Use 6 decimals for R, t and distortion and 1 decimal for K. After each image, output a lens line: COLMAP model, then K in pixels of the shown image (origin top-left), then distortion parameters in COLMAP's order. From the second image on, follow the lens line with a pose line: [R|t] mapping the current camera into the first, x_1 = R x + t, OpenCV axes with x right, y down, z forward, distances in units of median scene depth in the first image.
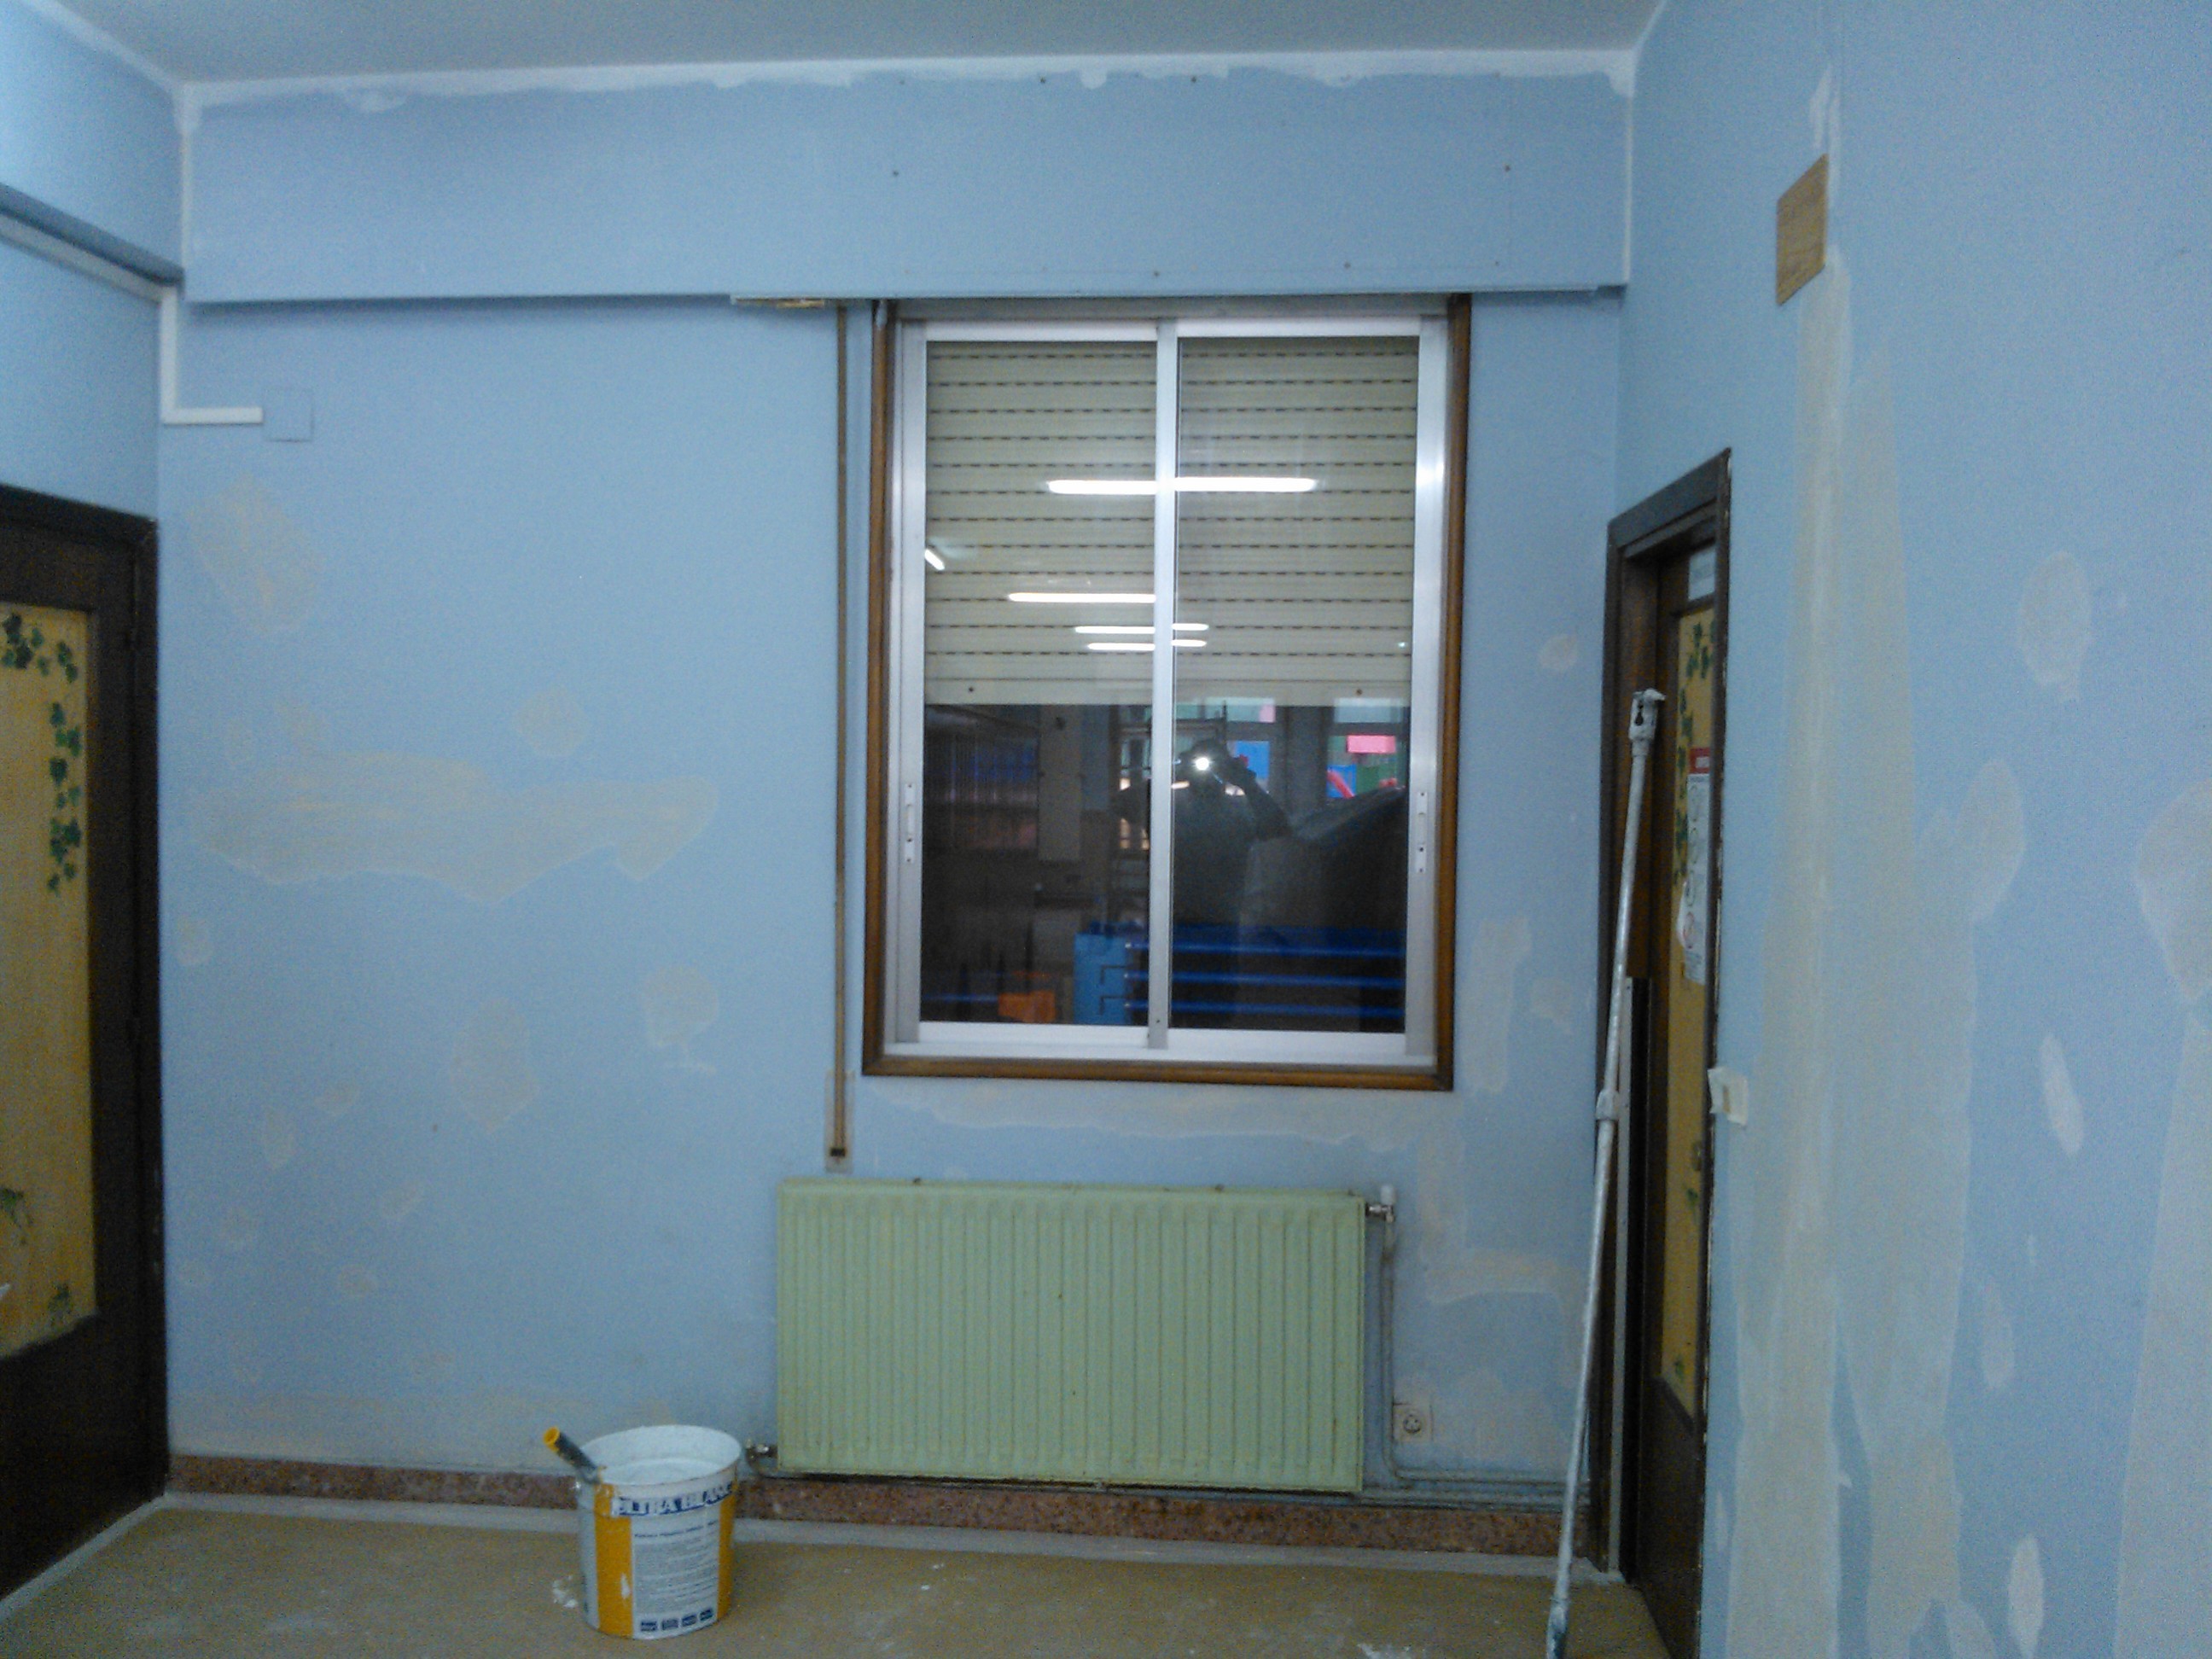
lens RADIAL K [[1897.9, 0, 1112.0], [0, 1897.9, 833.1], [0, 0, 1]] dist [0.035816, -0.126428]
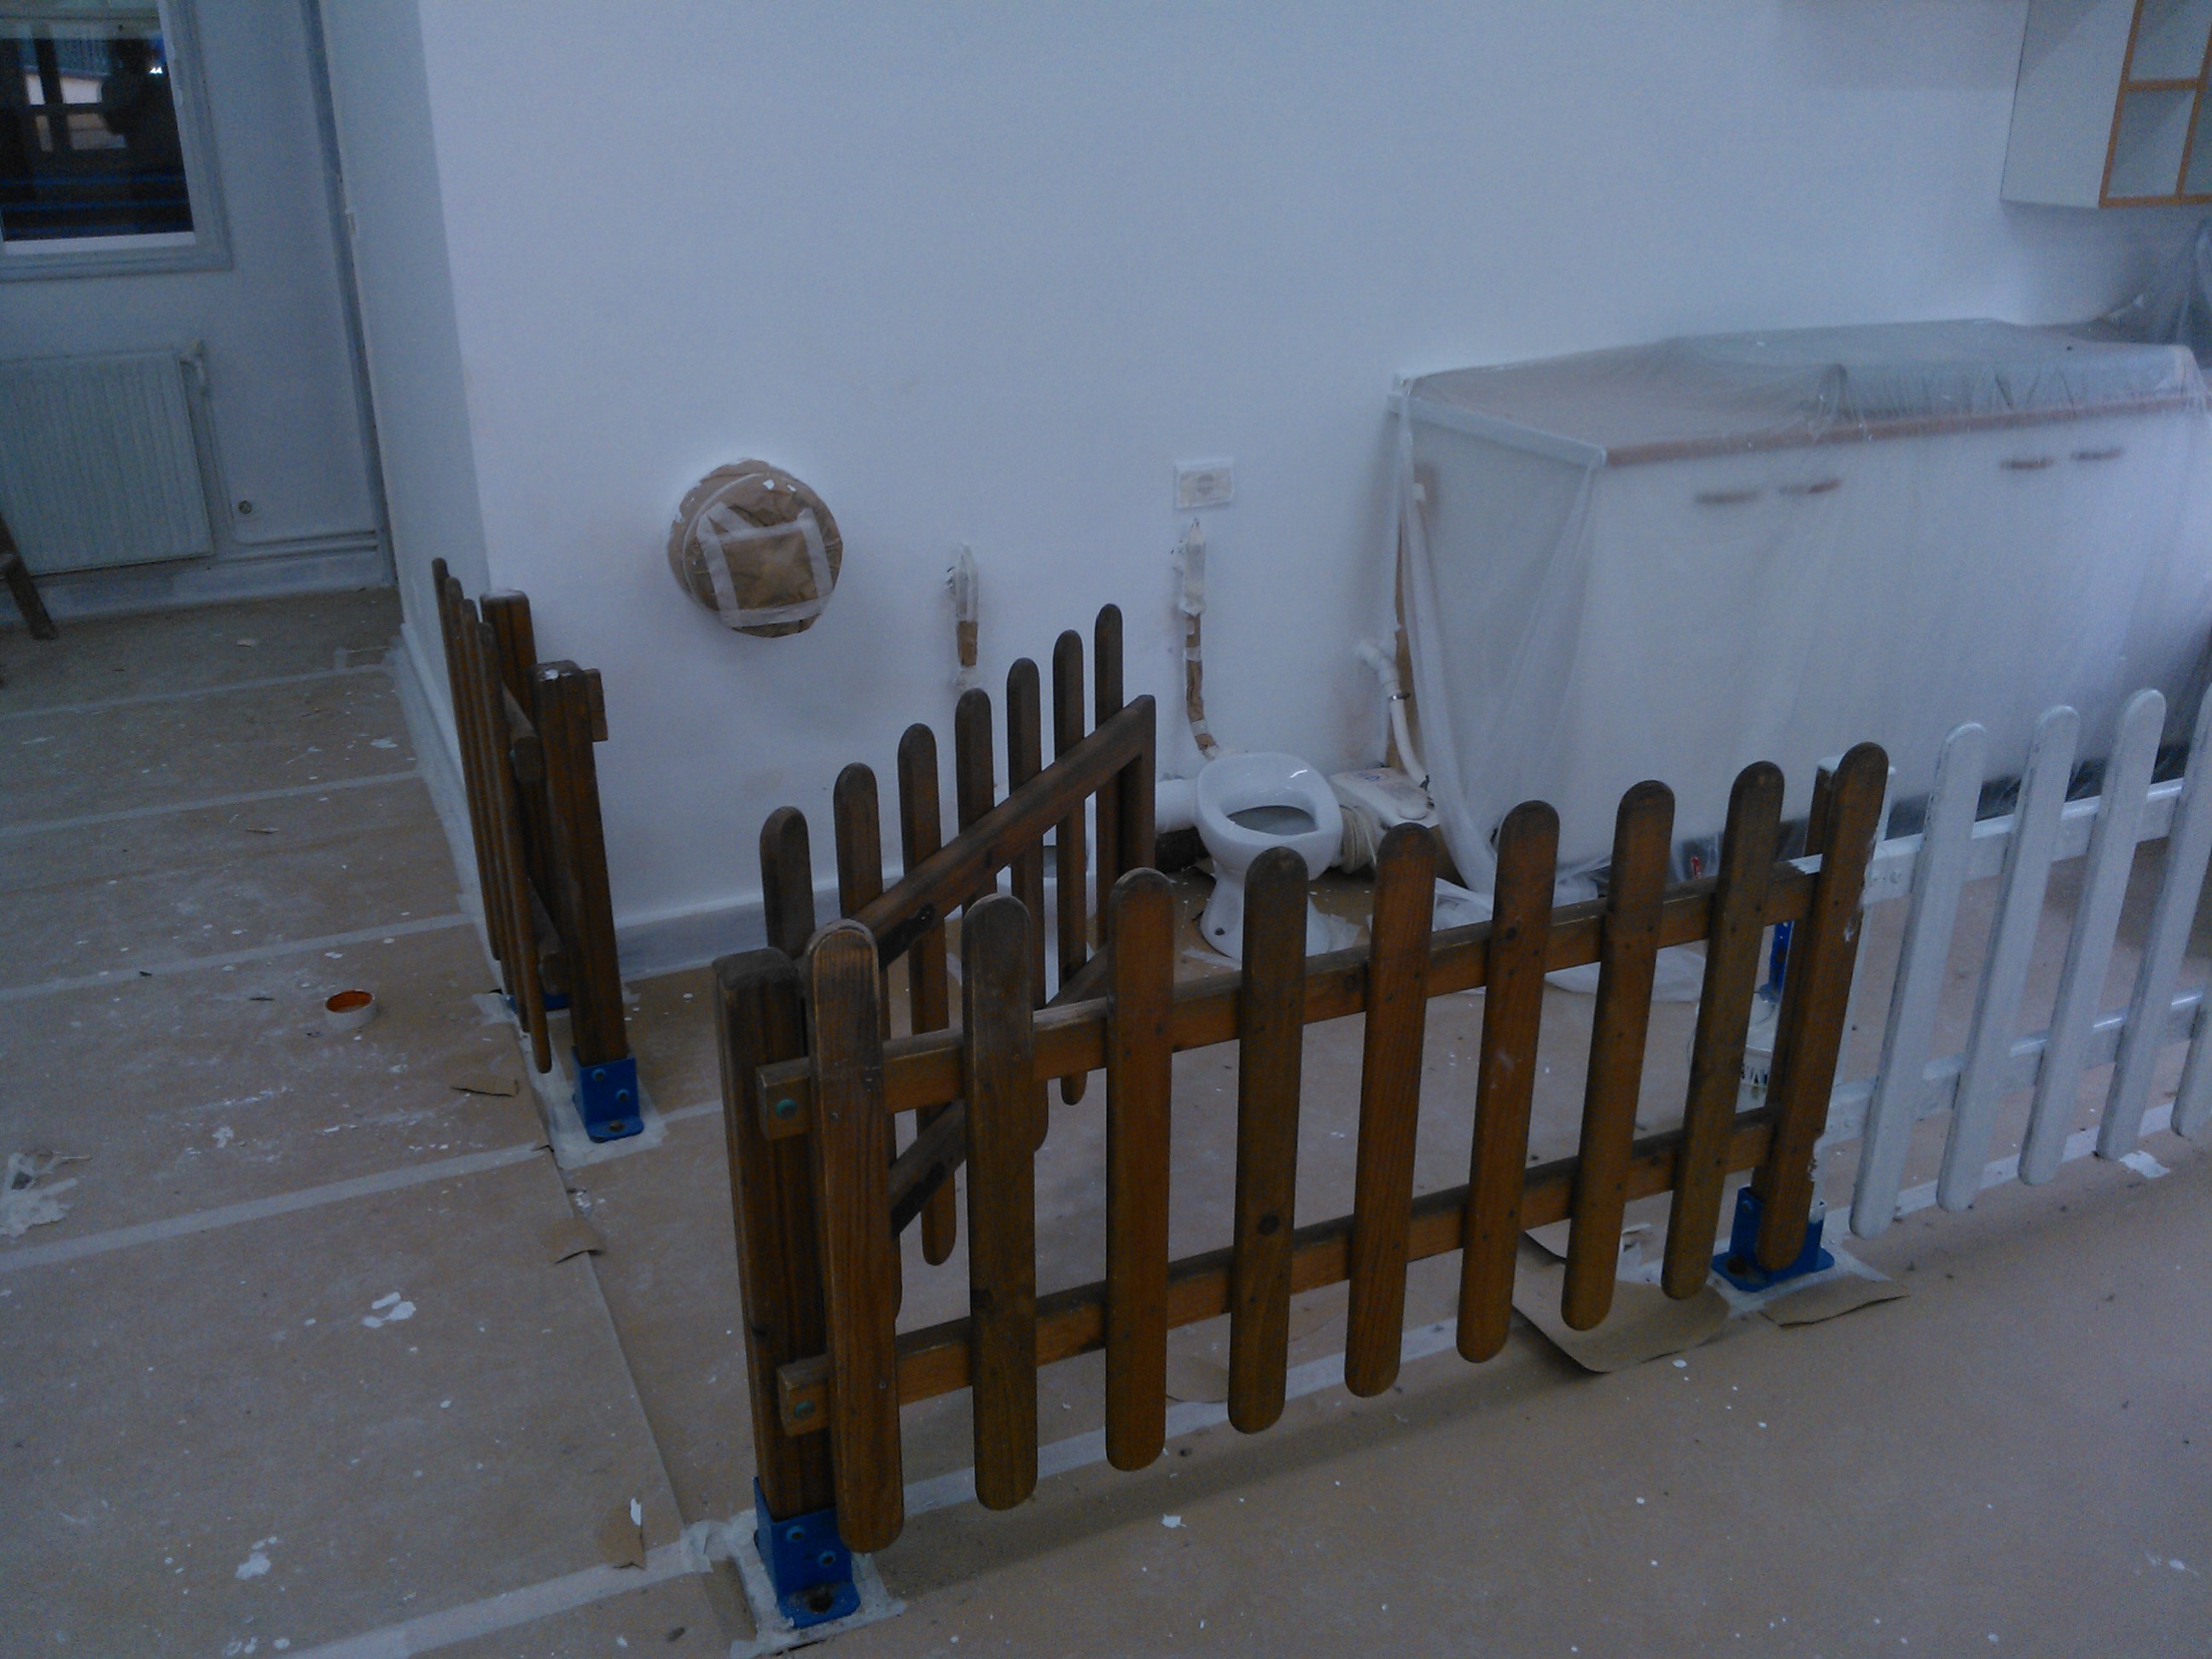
lens RADIAL K [[1897.9, 0, 1094.0], [0, 1897.9, 838.9], [0, 0, 1]] dist [0.035816, -0.126428]
pose [[0.886482, -0.192648, 0.420757, 0.072635], [0.040033, 0.937744, 0.345012, 0.071124], [-0.461028, -0.289003, 0.839006, -0.586177]]
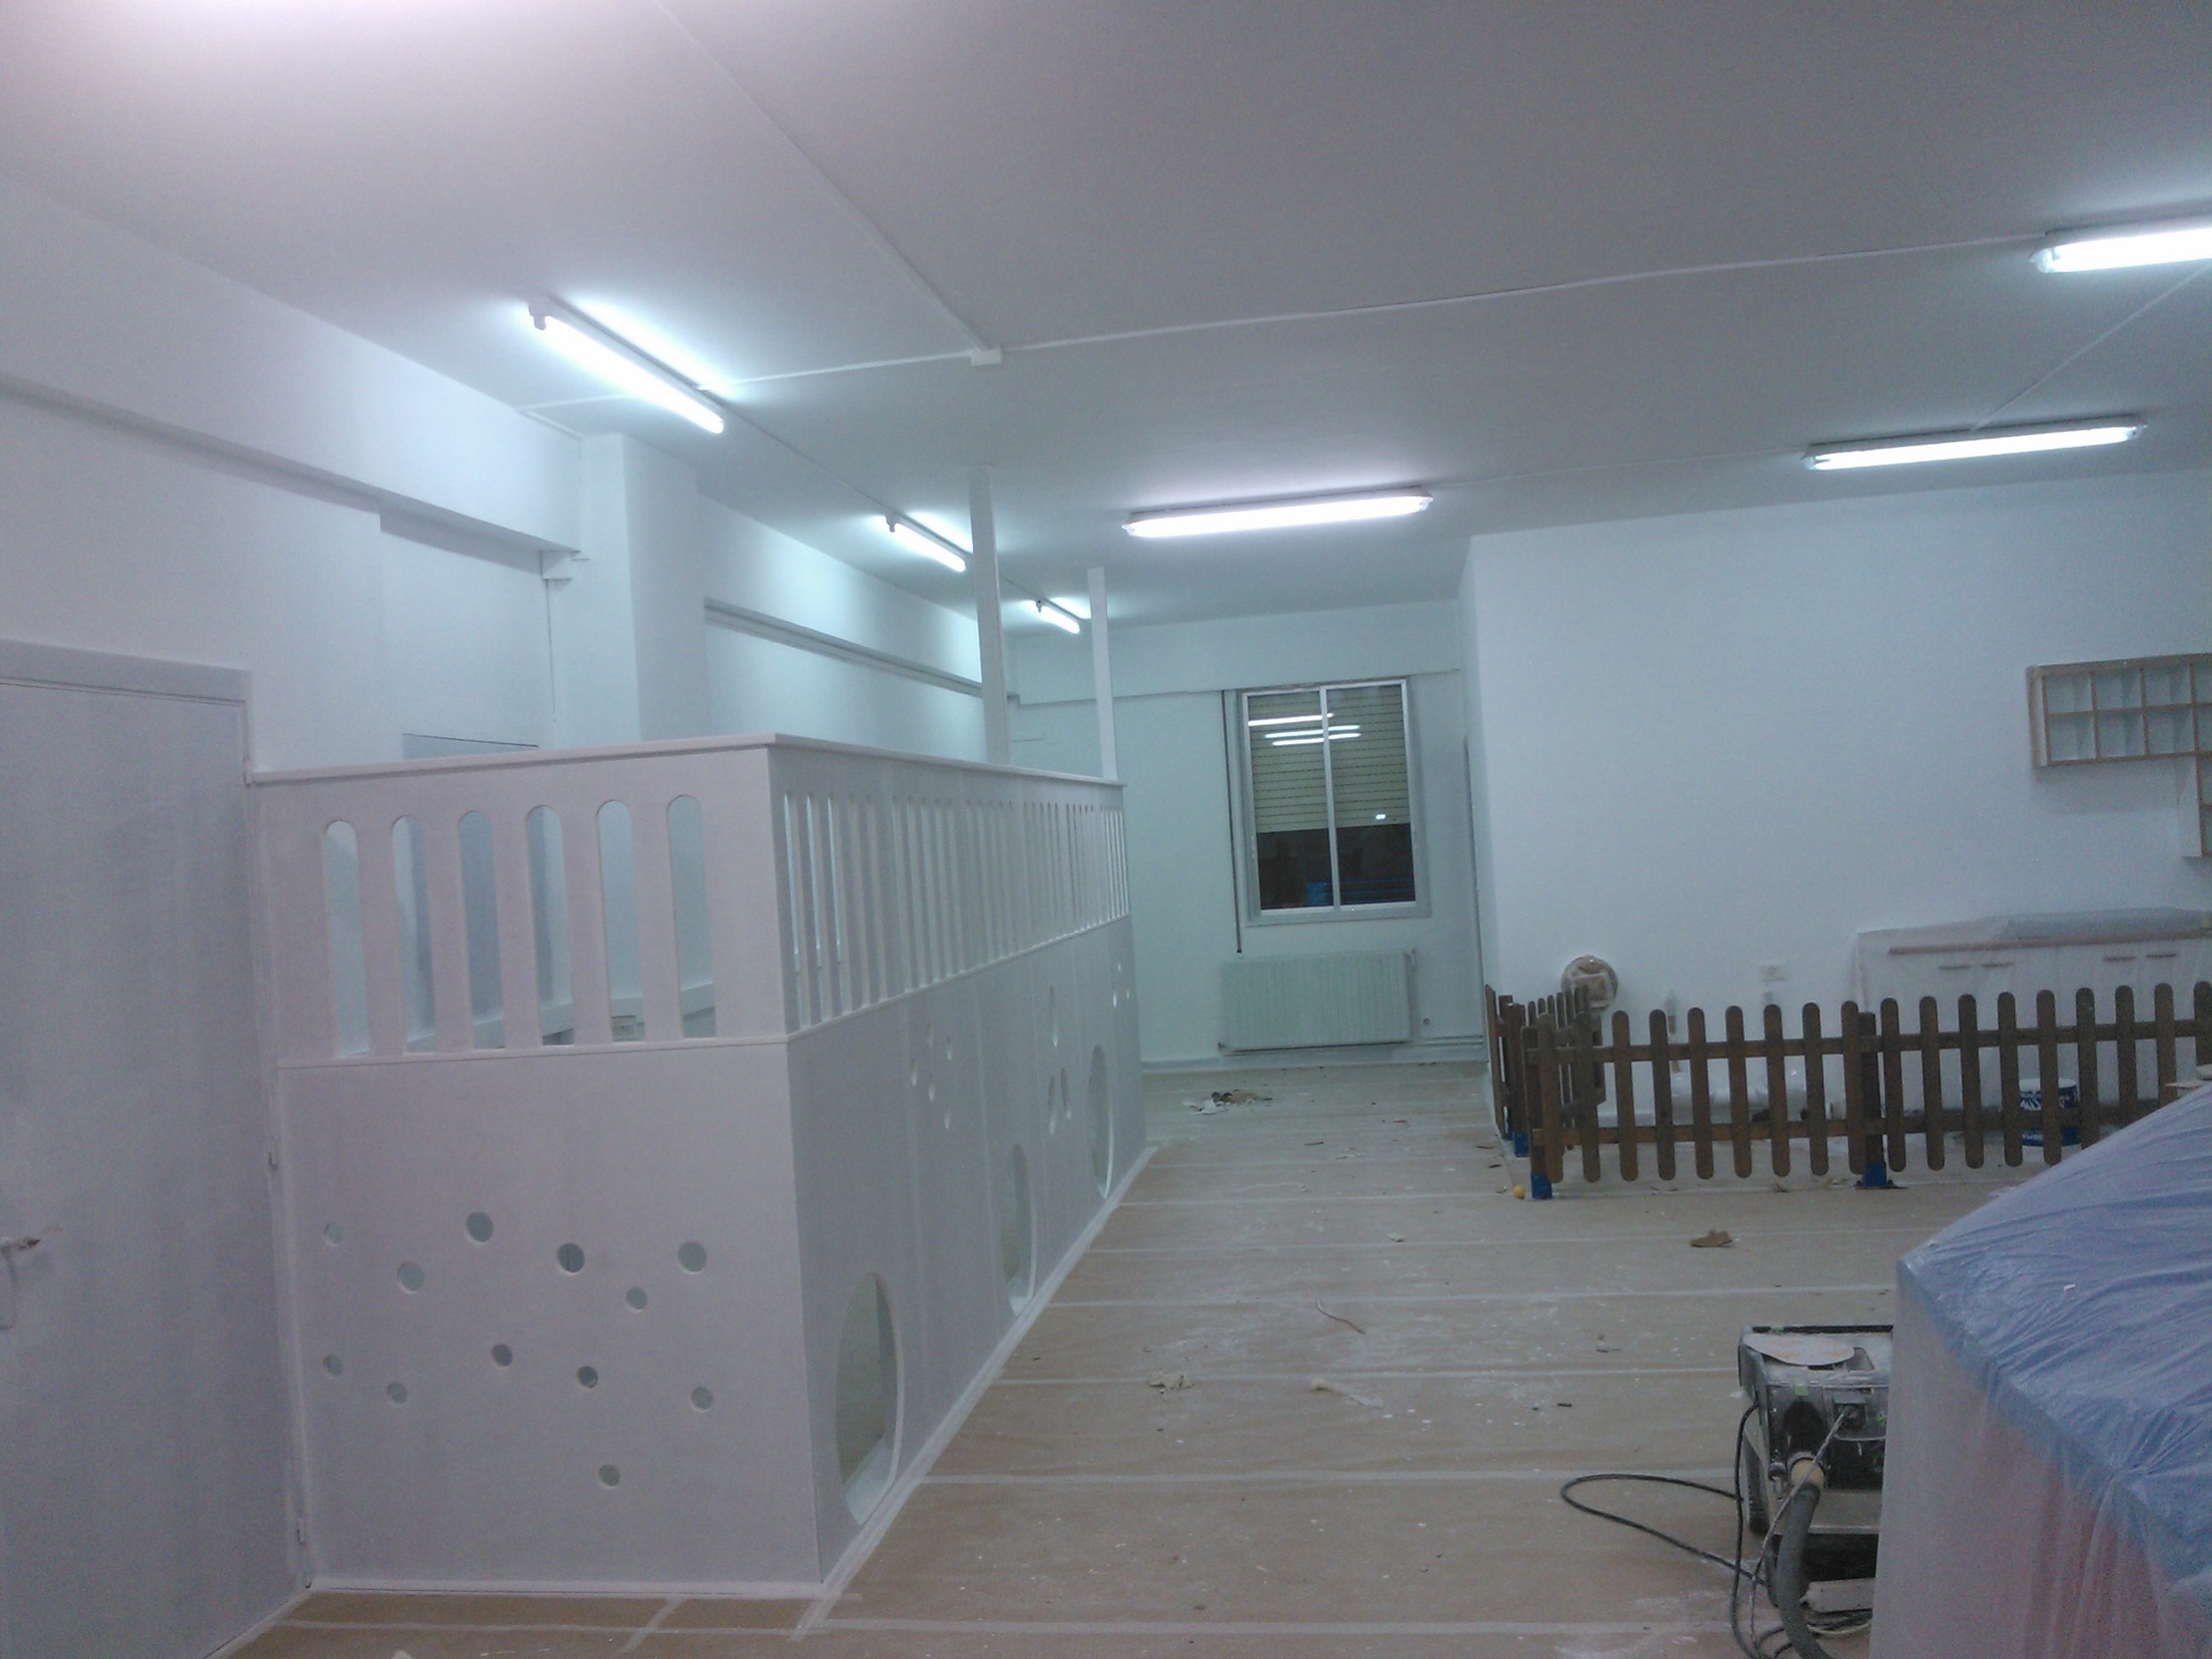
lens RADIAL K [[1897.9, 0, 1092.6], [0, 1897.9, 820.6], [0, 0, 1]] dist [0.035816, -0.126428]
pose [[0.992272, -0.076164, -0.097951, -0.059498], [0.070873, 0.995889, -0.056412, 0.112908], [0.101845, 0.049034, 0.993591, -2.230891]]
